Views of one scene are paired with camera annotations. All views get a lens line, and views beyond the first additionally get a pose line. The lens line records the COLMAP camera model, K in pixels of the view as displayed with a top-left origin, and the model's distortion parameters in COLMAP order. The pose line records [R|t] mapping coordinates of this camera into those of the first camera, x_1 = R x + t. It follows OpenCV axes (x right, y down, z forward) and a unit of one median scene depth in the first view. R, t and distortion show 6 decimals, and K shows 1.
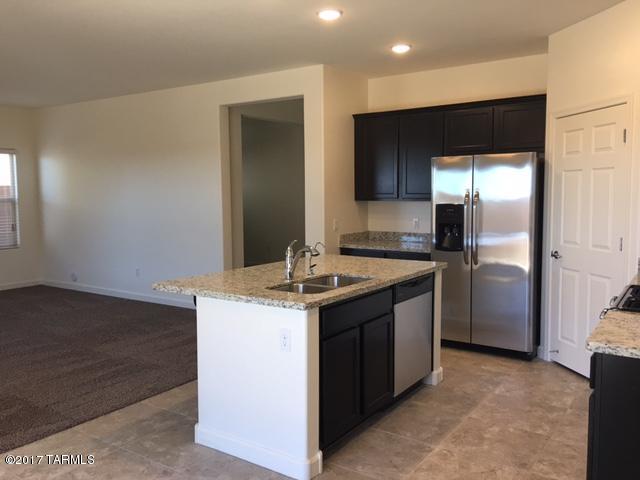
lens RADIAL K [[545.2, 0, 318.1], [0, 545.2, 237.8], [0, 0, 1]] dist [0.081651, -0.122822]
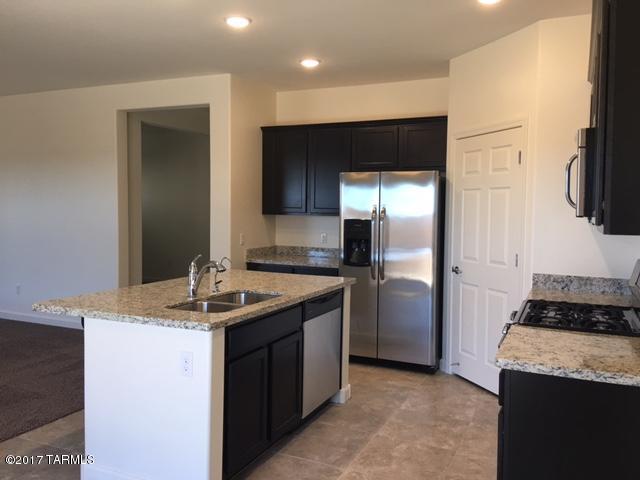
lens RADIAL K [[545.2, 0, 320.5], [0, 545.2, 235.2], [0, 0, 1]] dist [0.081651, -0.122822]
pose [[0.984365, 0.011375, 0.175773, -0.002374], [-0.005967, 0.999493, -0.031269, -0.000948], [-0.176039, 0.029731, 0.983934, 0.030937]]
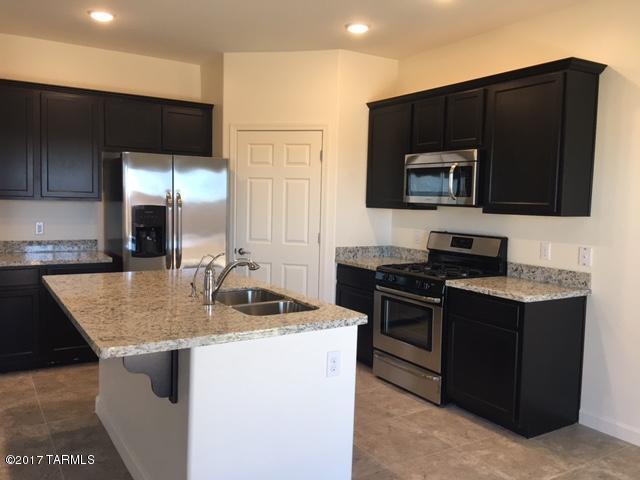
lens RADIAL K [[545.2, 0, 316.4], [0, 545.2, 235.5], [0, 0, 1]] dist [0.081651, -0.122822]
pose [[0.398814, -0.048815, 0.915732, -0.548252], [0.048271, 0.998315, 0.032195, -0.031203], [-0.915761, 0.031363, 0.400498, 0.419565]]
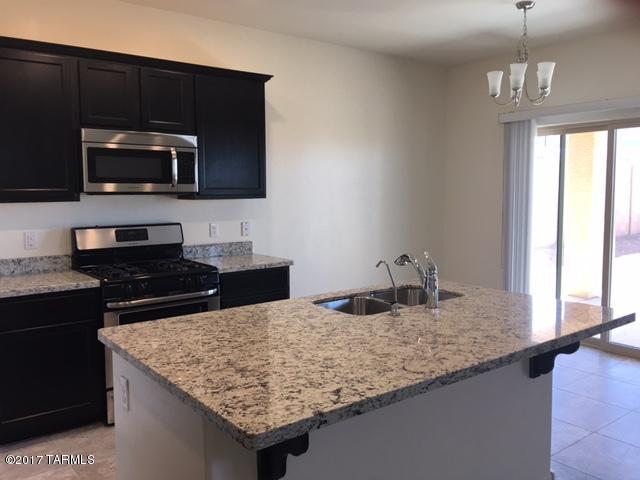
lens RADIAL K [[545.2, 0, 320.4], [0, 545.2, 237.9], [0, 0, 1]] dist [0.081651, -0.122822]
pose [[-0.955294, -0.015137, 0.295270, -0.091927], [0.036269, 0.985146, 0.167847, -0.106844], [-0.293425, 0.171052, -0.940555, 1.318377]]
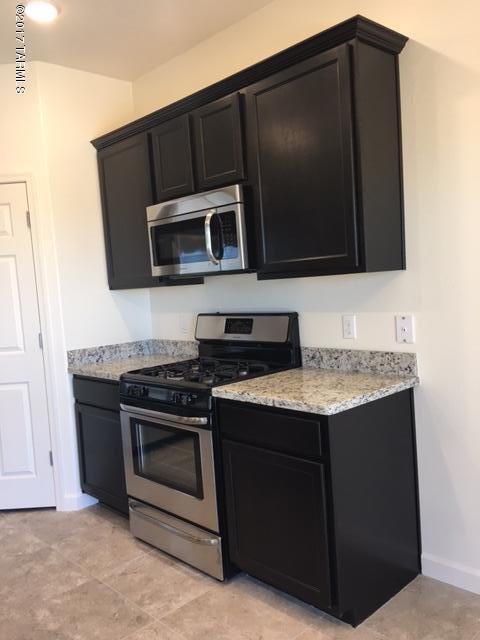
lens RADIAL K [[545.2, 0, 242.2], [0, 545.2, 318.6], [0, 0, 1]] dist [0.081651, -0.122822]
pose [[0.197701, -0.072942, 0.977545, -0.217144], [0.144896, 0.988448, 0.044451, -0.013333], [-0.969494, 0.132854, 0.205986, 0.426807]]
